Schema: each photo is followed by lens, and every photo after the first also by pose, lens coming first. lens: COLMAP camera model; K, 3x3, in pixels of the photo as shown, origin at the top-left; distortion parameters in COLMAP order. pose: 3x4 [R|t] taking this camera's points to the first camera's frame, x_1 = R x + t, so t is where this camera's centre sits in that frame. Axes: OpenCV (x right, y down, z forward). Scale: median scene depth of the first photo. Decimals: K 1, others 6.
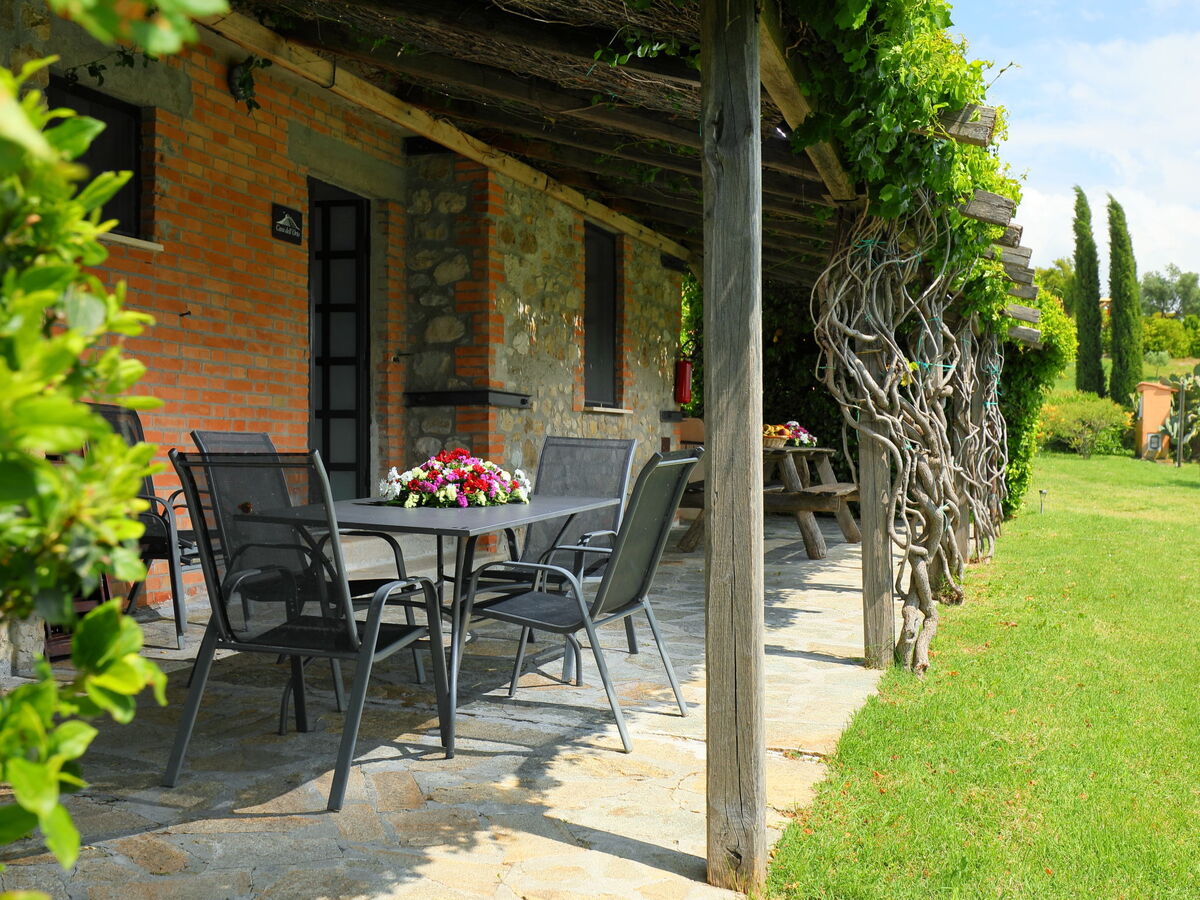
lens RADIAL K [[1289.6, 0, 603.4], [0, 1289.6, 443.8], [0, 0, 1]] dist [-0.010686, 0.000000]
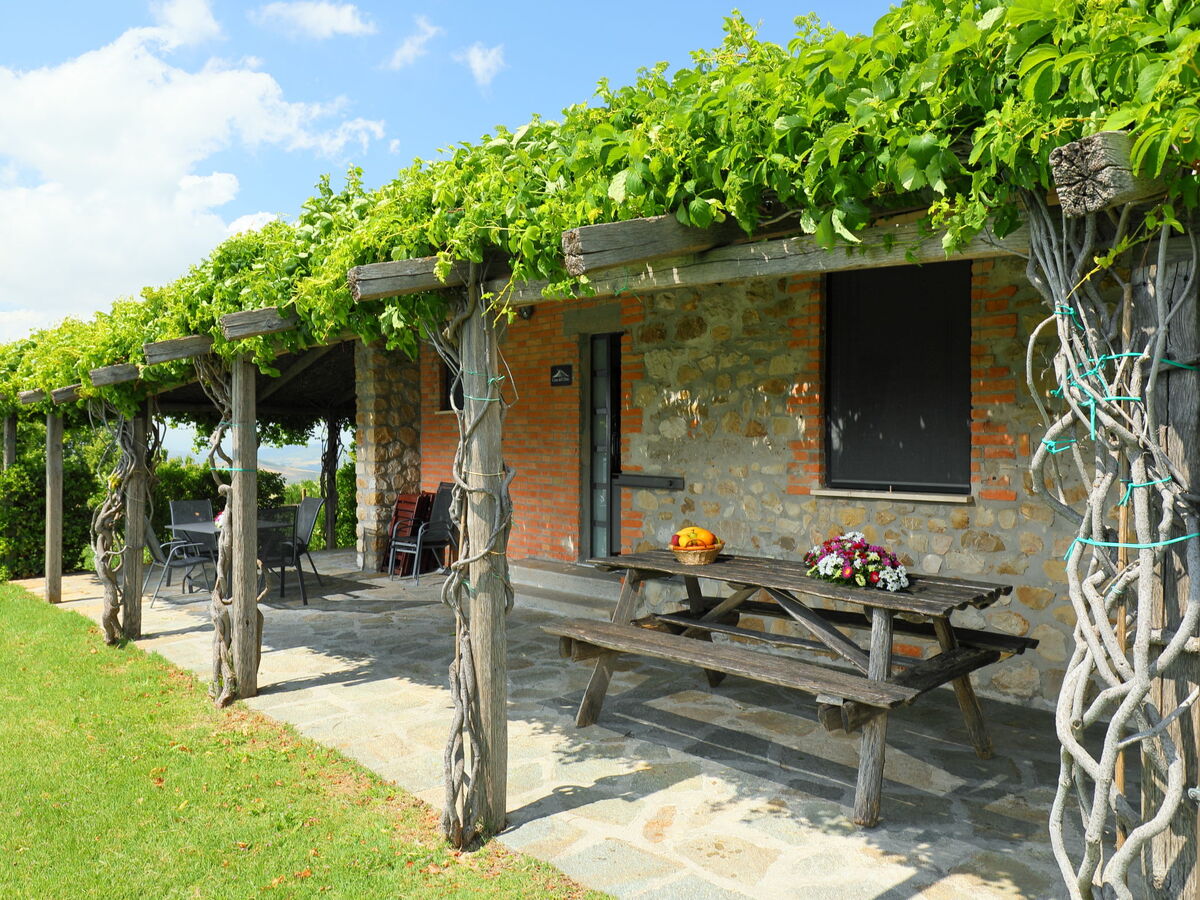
lens RADIAL K [[868.5, 0, 609.5], [0, 868.5, 456.9], [0, 0, 1]] dist [-0.006039, -0.001139]
pose [[-0.454181, 0.007768, -0.890876, 0.572983], [-0.002491, 0.999947, 0.009989, -0.058612], [0.890906, 0.006756, -0.454138, 1.221739]]
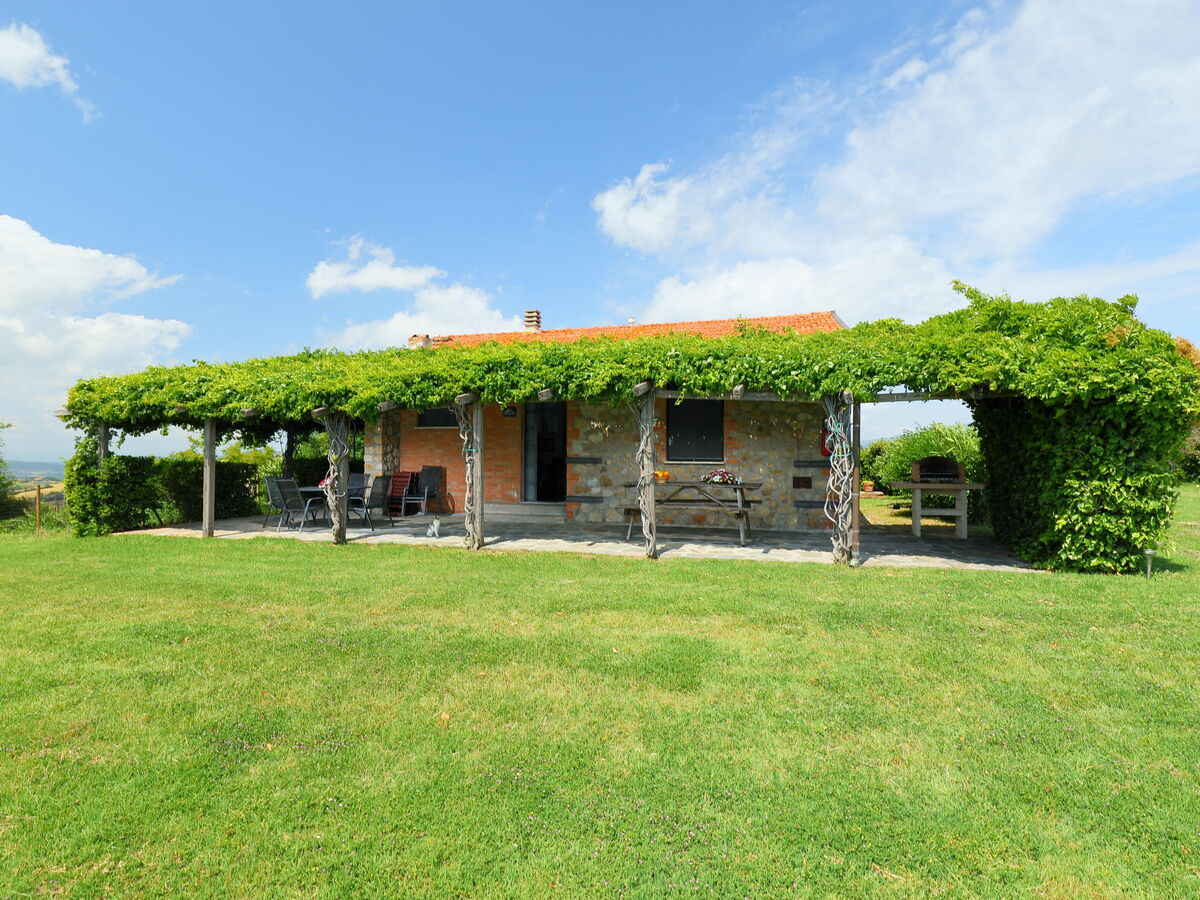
lens RADIAL K [[594.6, 0, 605.0], [0, 594.6, 455.5], [0, 0, 1]] dist [-0.000969, -0.000033]
pose [[0.040357, -0.009337, -0.999142, 1.060239], [-0.007138, 0.999928, -0.009633, -0.030440], [0.999160, 0.007521, 0.040288, 0.927173]]
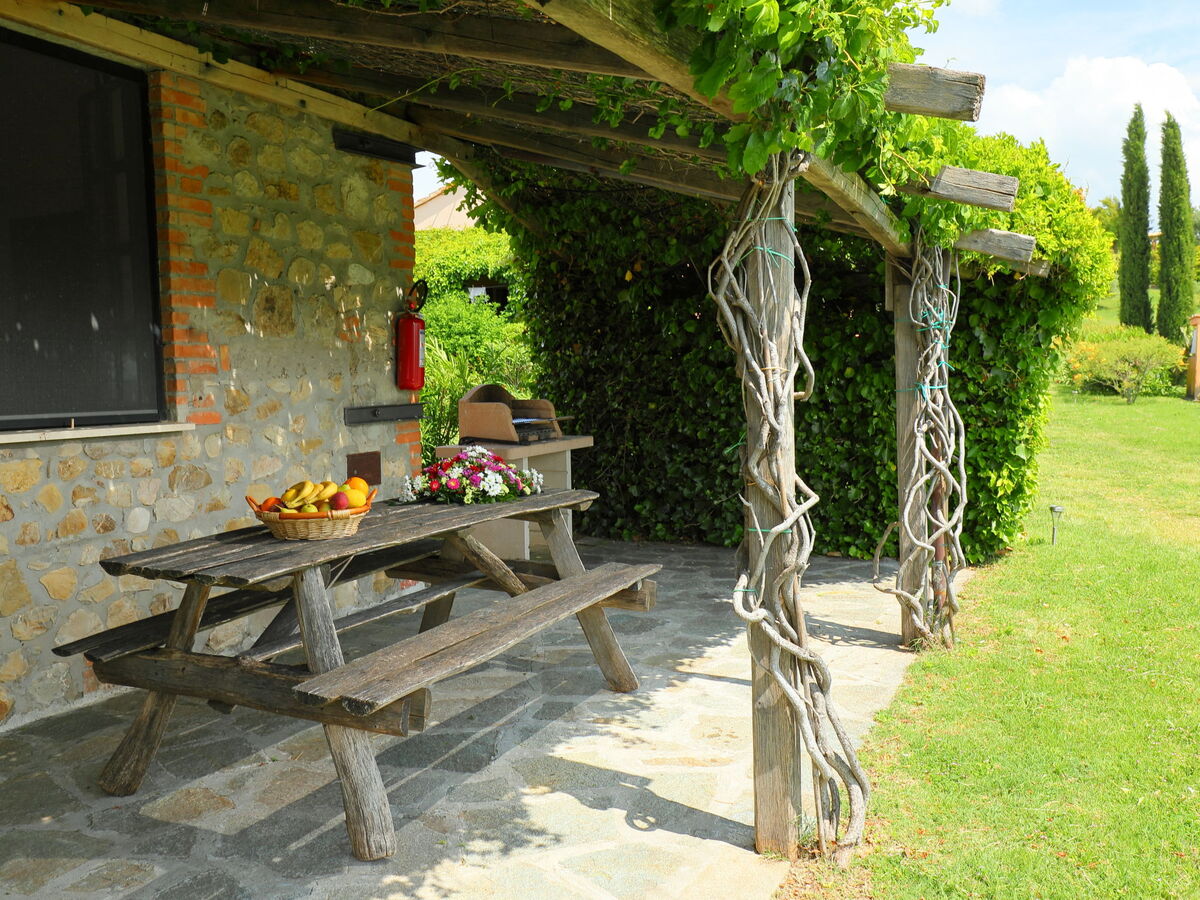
lens RADIAL K [[1038.4, 0, 604.6], [0, 1038.4, 456.5], [0, 0, 1]] dist [-0.016859, 0.056728]
pose [[0.993869, -0.015100, -0.109524, 0.268733], [0.023694, 0.996703, 0.077594, -0.047913], [0.107991, -0.079714, 0.990951, 0.720438]]
